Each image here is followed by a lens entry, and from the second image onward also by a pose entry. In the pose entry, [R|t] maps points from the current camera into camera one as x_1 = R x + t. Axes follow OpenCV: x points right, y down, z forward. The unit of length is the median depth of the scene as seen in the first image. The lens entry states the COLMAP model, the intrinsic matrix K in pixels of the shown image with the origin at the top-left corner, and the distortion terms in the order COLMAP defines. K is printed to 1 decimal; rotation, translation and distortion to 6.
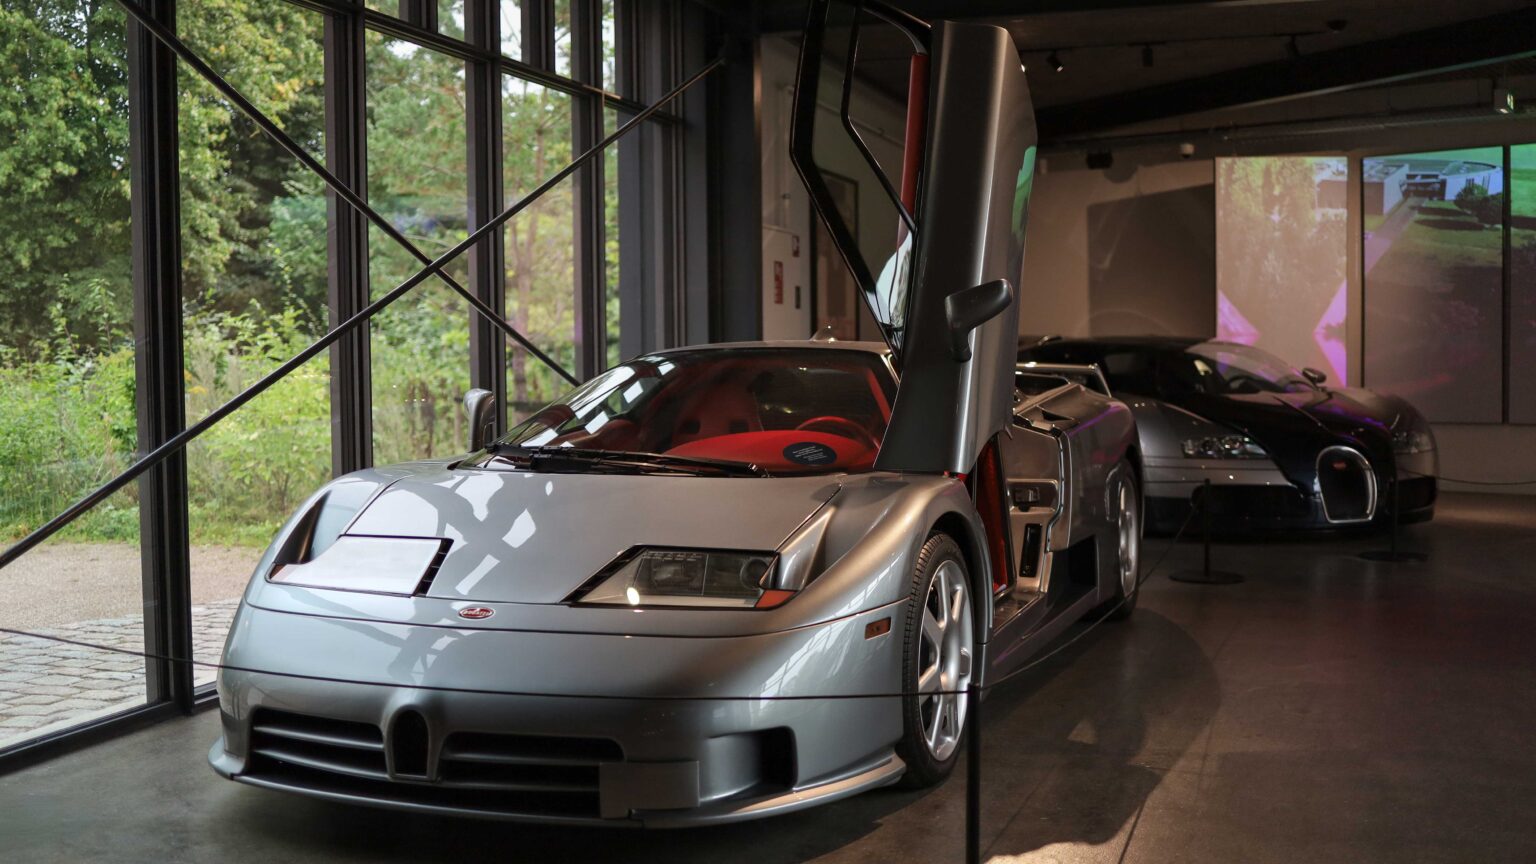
lens RADIAL K [[1584.6, 0, 766.9], [0, 1584.6, 442.8], [0, 0, 1]] dist [-0.074087, -0.007151]
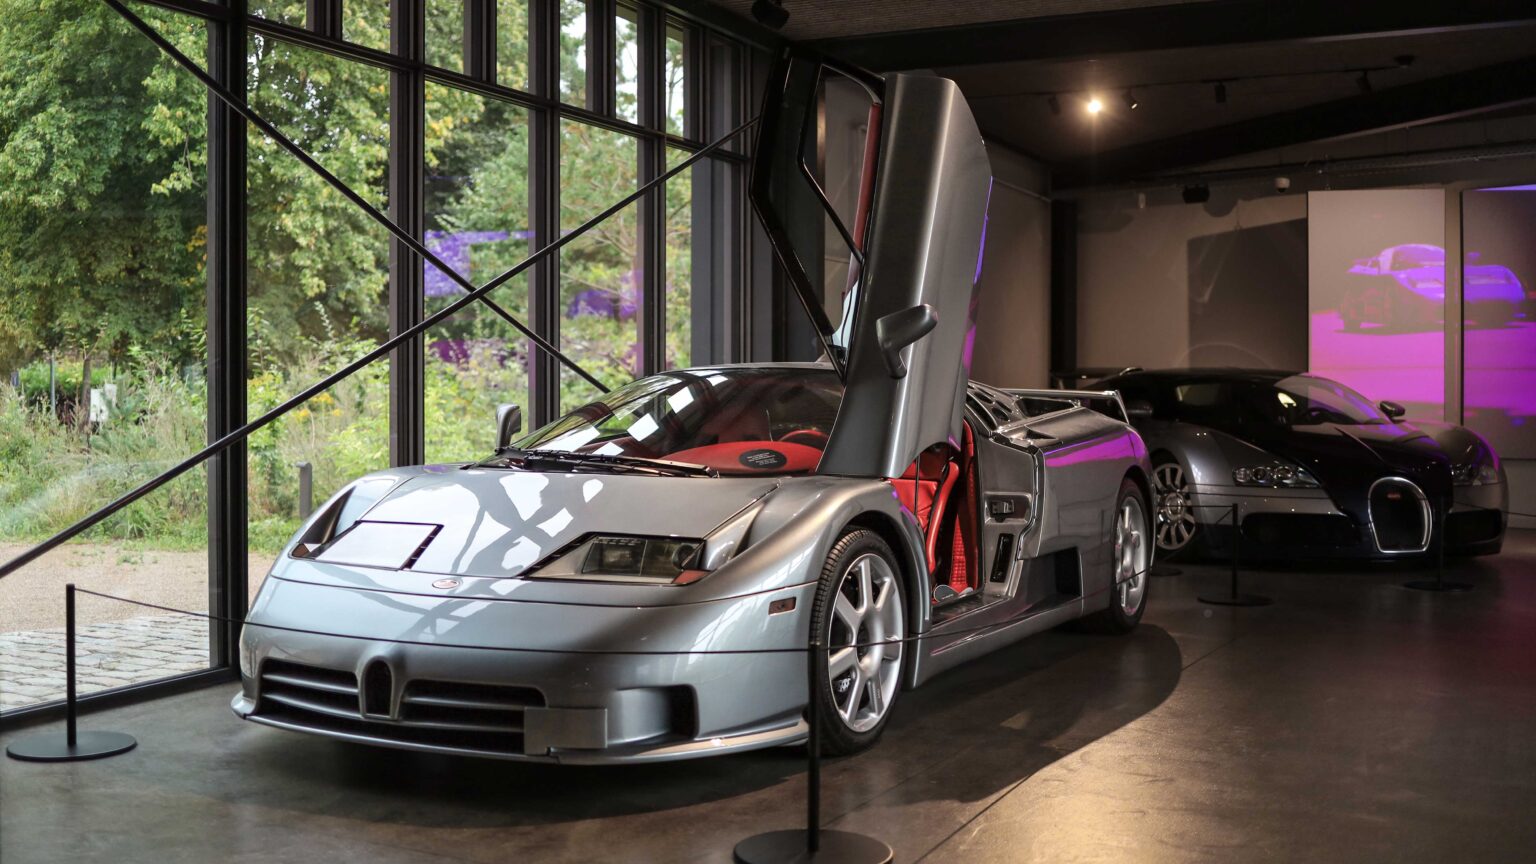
lens RADIAL K [[1659.0, 0, 768.0], [0, 1659.0, 432.0], [0, 0, 1]] dist [-0.084980, -0.001746]
pose [[0.991532, 0.014268, -0.129073, 0.104653], [-0.018533, 0.999319, -0.031901, 0.014559], [0.128530, 0.034023, 0.991122, -0.095977]]
